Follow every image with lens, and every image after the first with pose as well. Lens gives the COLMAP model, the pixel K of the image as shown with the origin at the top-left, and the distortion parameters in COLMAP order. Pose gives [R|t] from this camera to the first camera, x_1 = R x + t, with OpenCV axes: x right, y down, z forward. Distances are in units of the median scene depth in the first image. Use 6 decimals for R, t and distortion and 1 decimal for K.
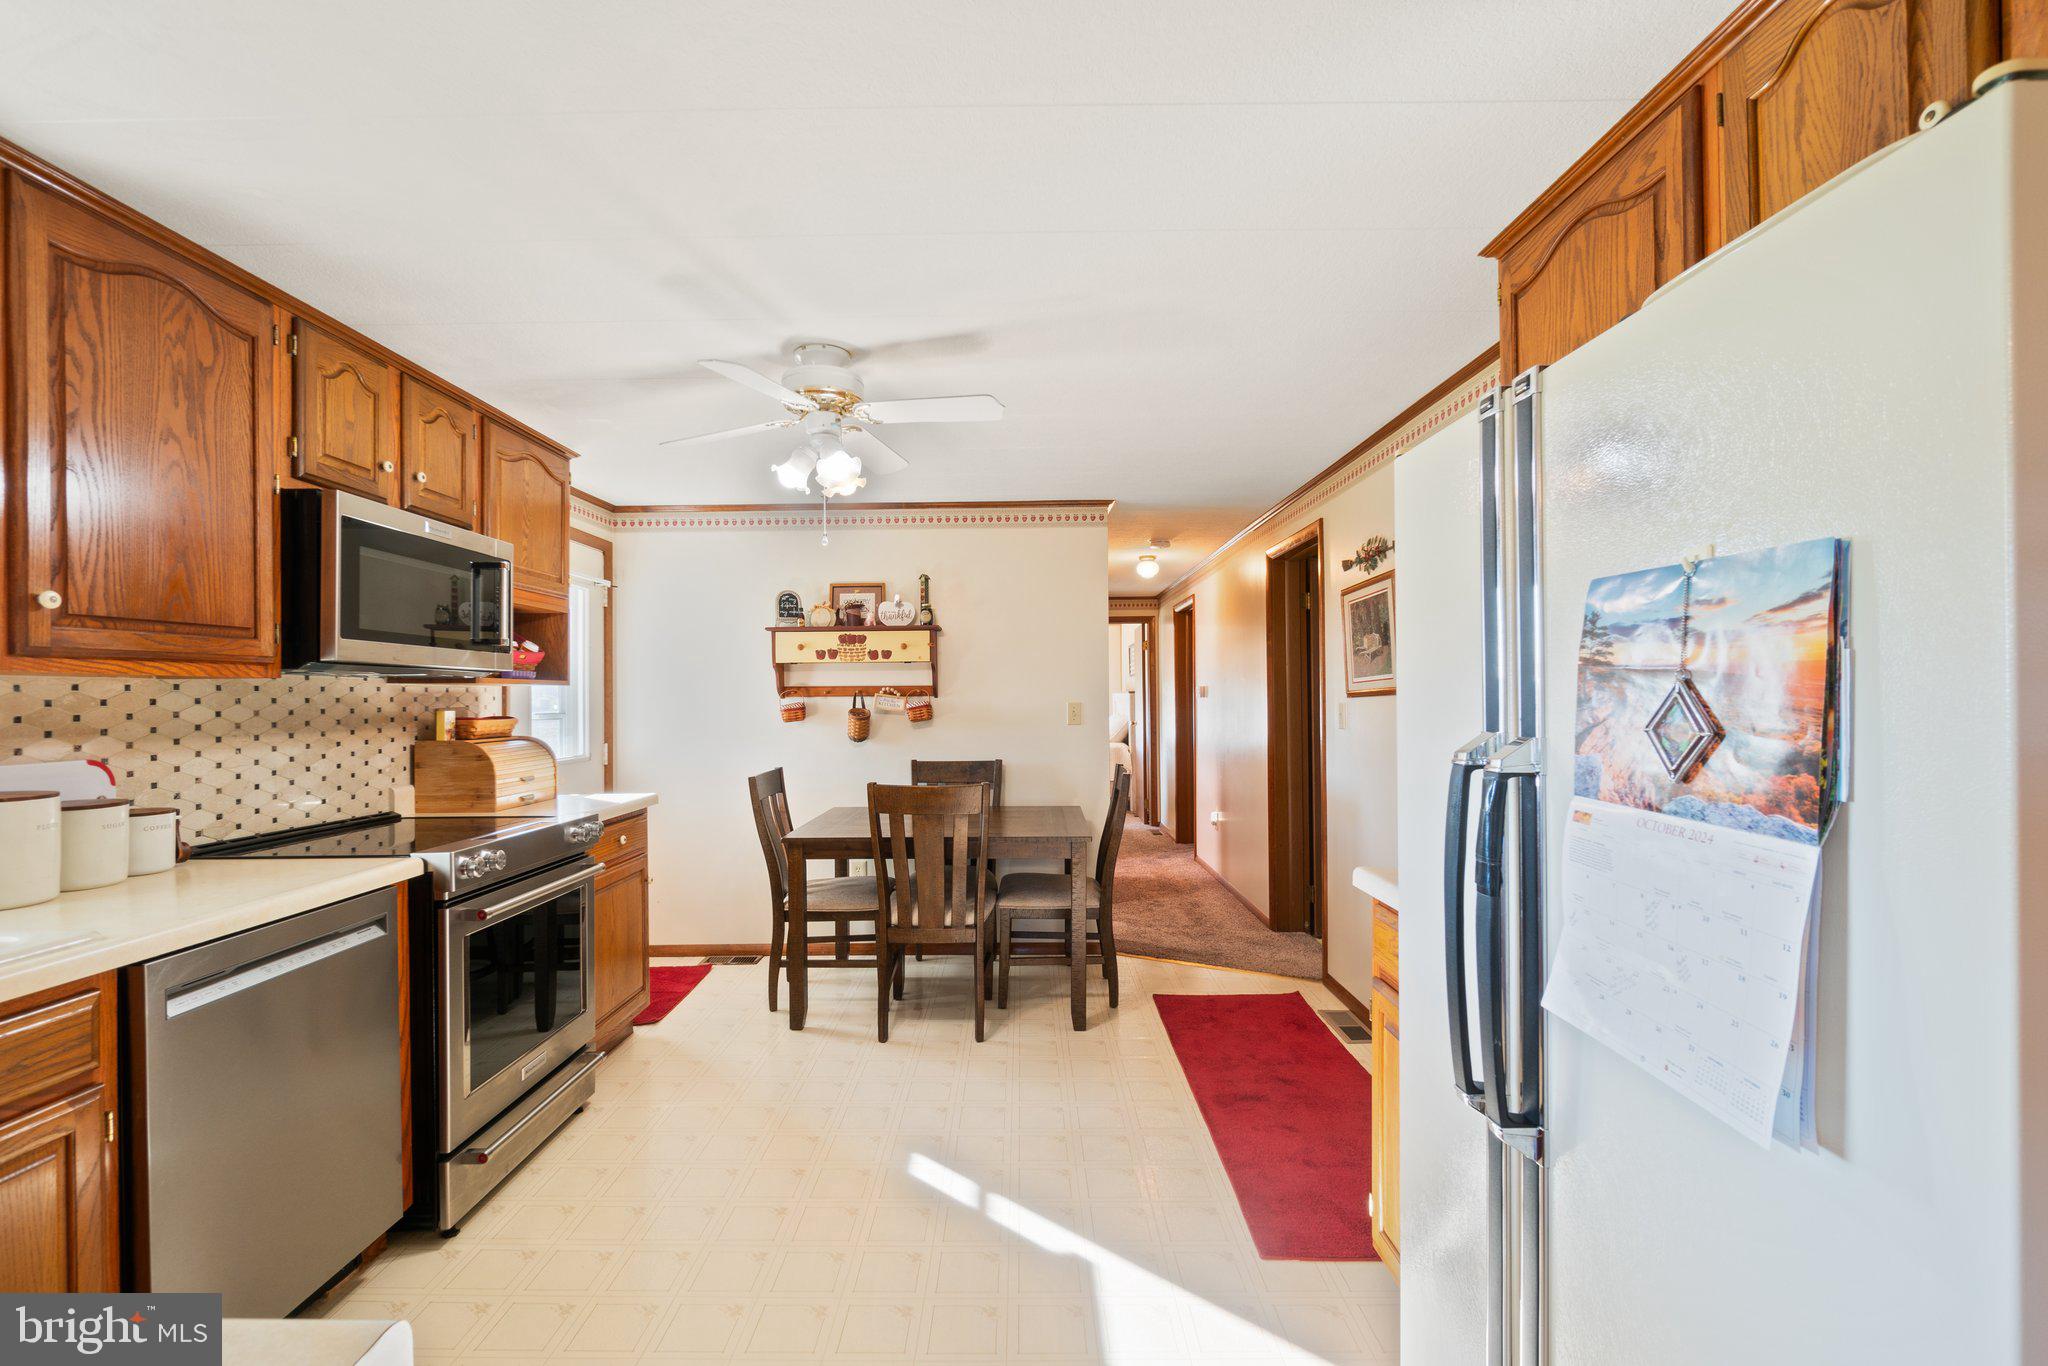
lens RADIAL K [[875.4, 0, 1010.1], [0, 875.4, 692.5], [0, 0, 1]] dist [-0.003138, -0.000761]
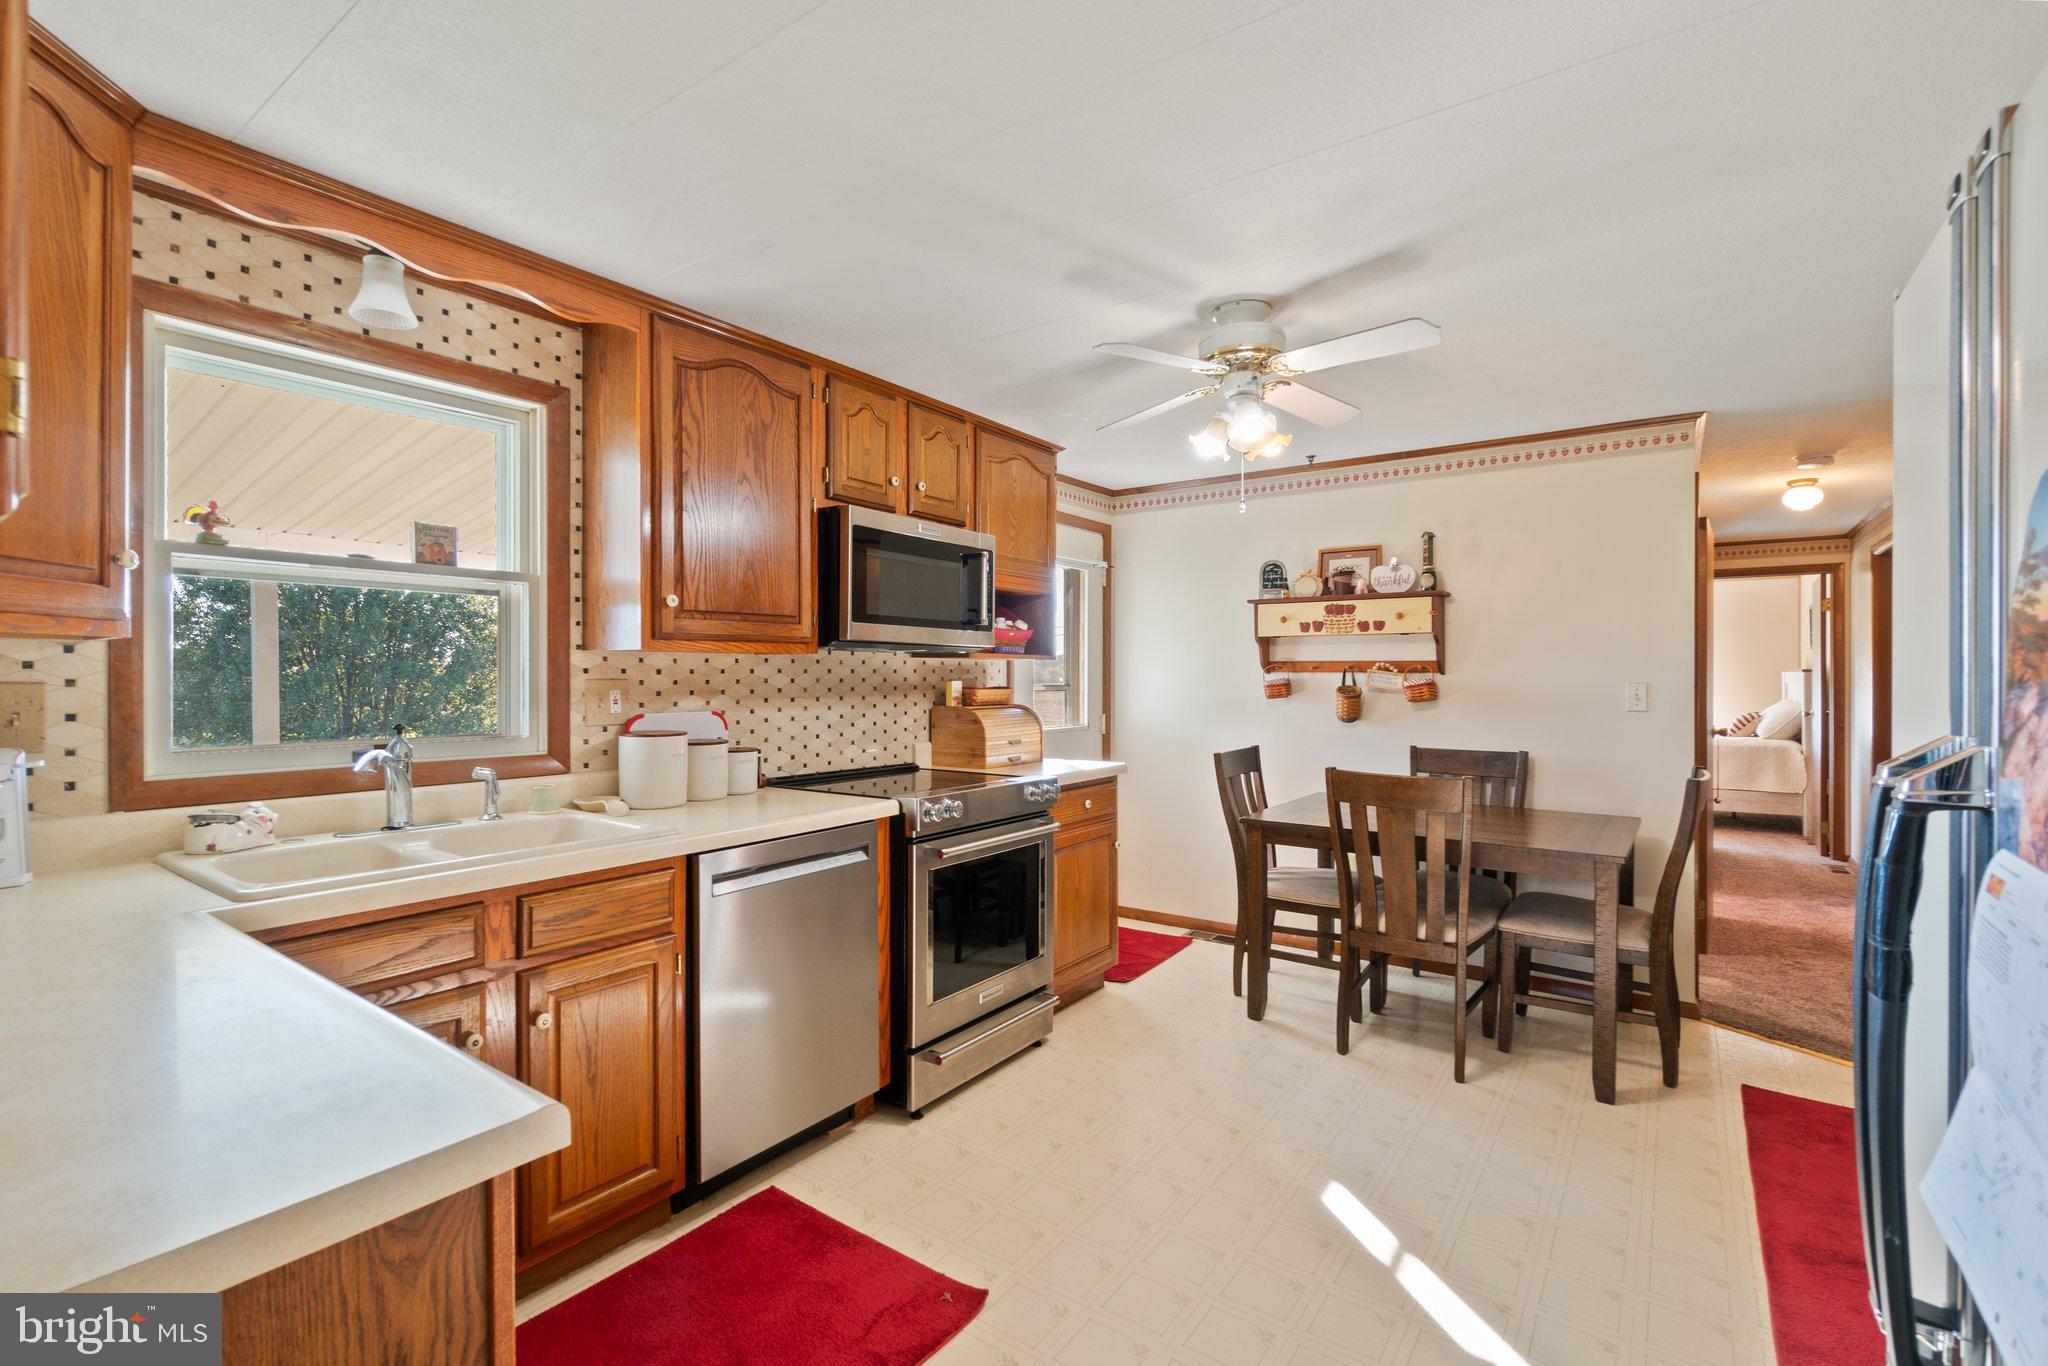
lens RADIAL K [[913.7, 0, 1013.5], [0, 913.7, 675.1], [0, 0, 1]] dist [0.000138, -0.000293]
pose [[0.816730, 0.011049, -0.576915, 0.129181], [-0.006317, 0.999928, 0.010208, -0.000208], [0.576986, -0.004693, 0.816741, 0.036317]]
